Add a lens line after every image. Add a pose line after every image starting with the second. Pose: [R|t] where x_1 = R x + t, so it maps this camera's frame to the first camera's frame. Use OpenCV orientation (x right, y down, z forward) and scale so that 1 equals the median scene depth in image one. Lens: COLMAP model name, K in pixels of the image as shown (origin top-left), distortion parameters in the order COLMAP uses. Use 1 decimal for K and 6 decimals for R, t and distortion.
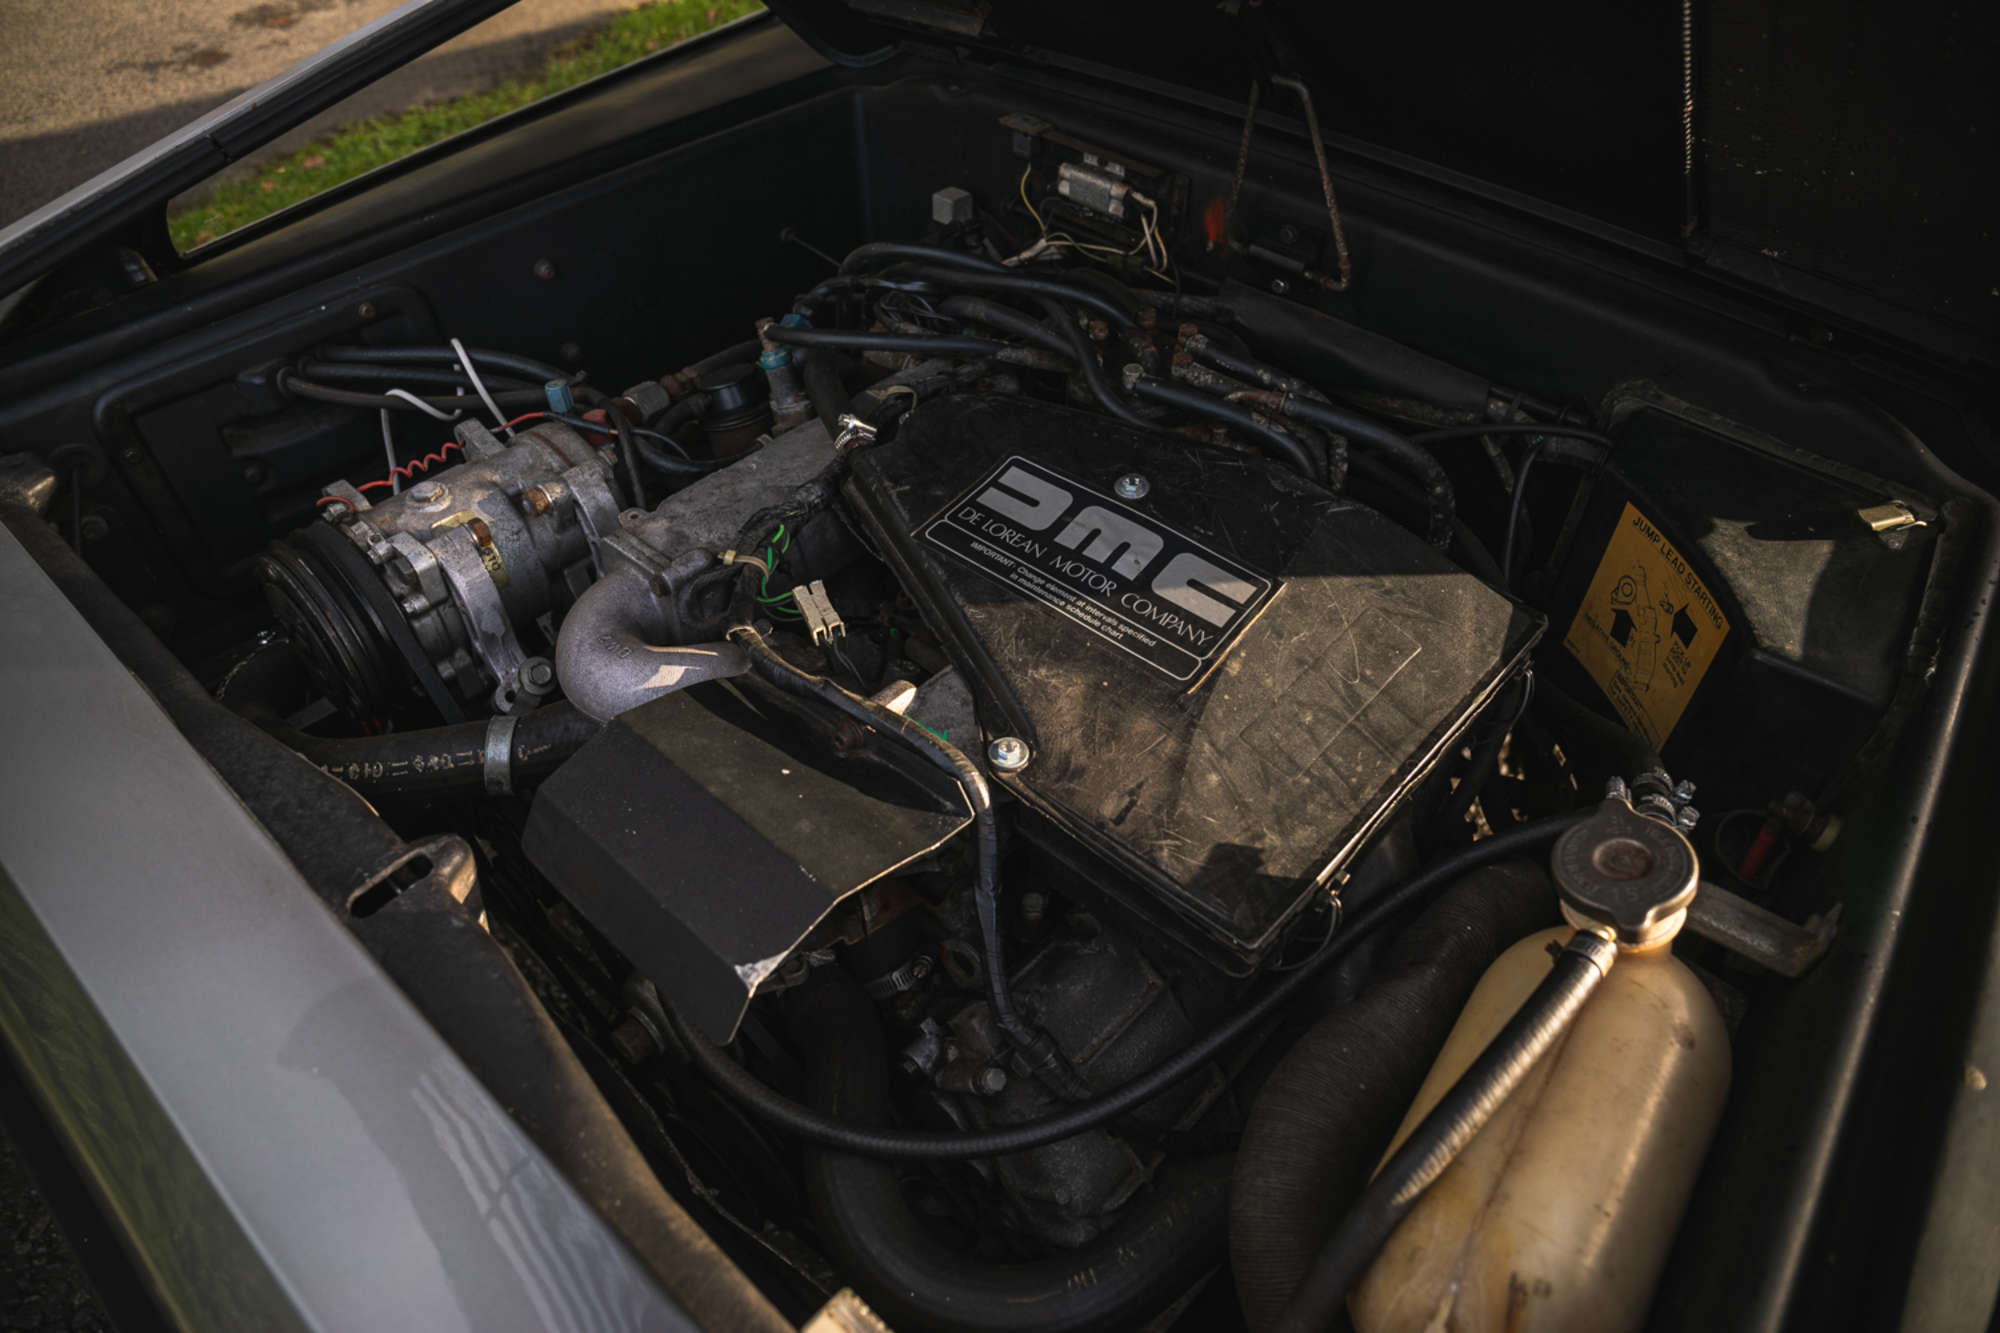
lens RADIAL K [[1403.3, 0, 996.0], [0, 1403.3, 661.0], [0, 0, 1]] dist [-0.074003, 0.001936]
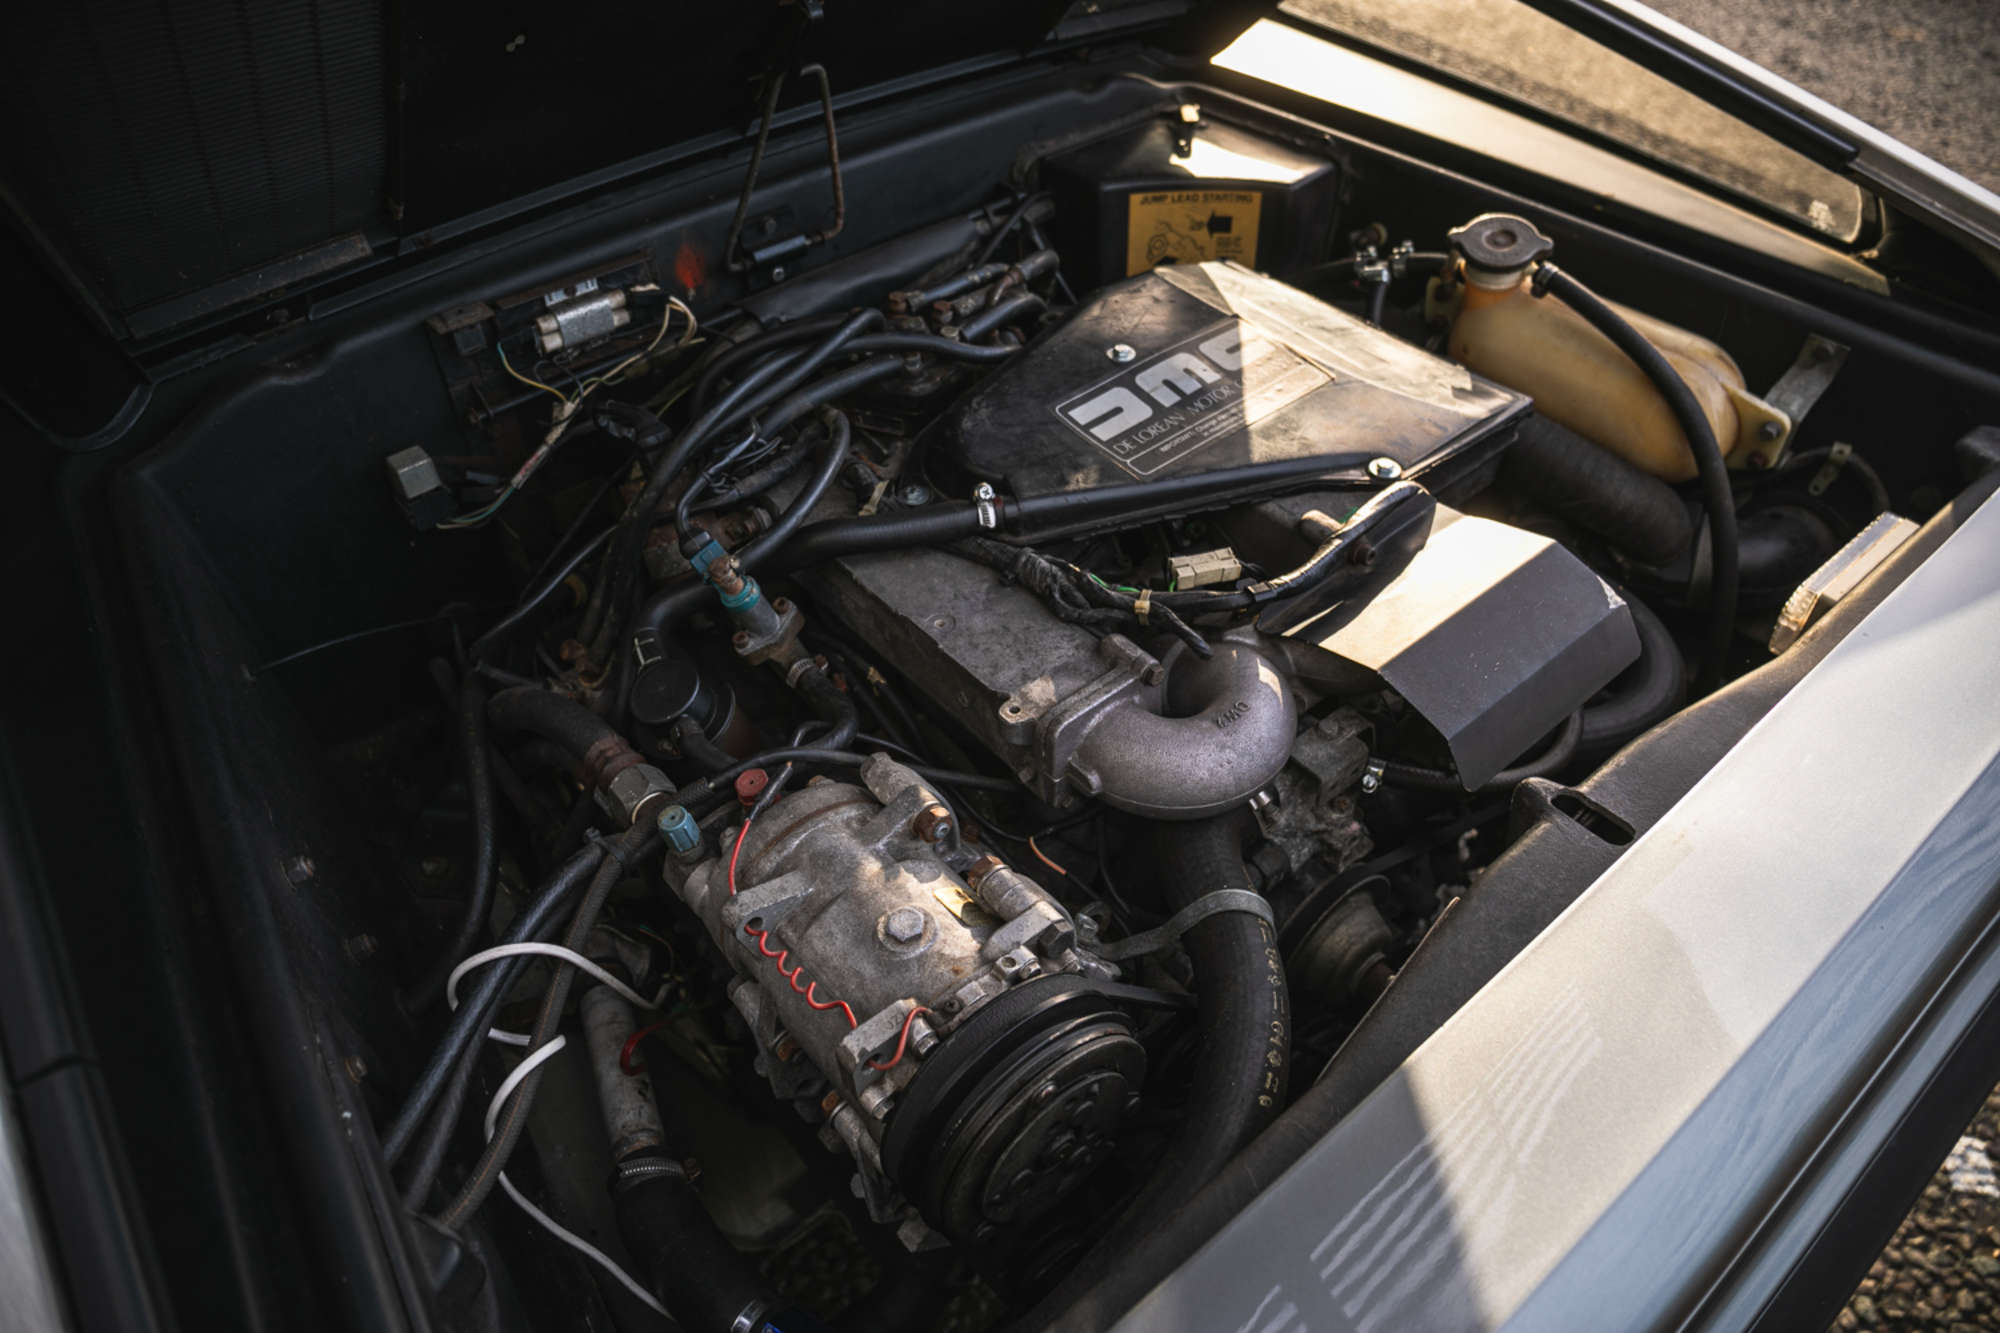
lens RADIAL K [[1403.3, 0, 996.0], [0, 1403.3, 661.0], [0, 0, 1]] dist [-0.074003, 0.001936]
pose [[0.116620, -0.659286, 0.742794, -0.938975], [0.686232, 0.594148, 0.419612, -0.524233], [-0.717973, 0.460794, 0.521712, 0.567079]]
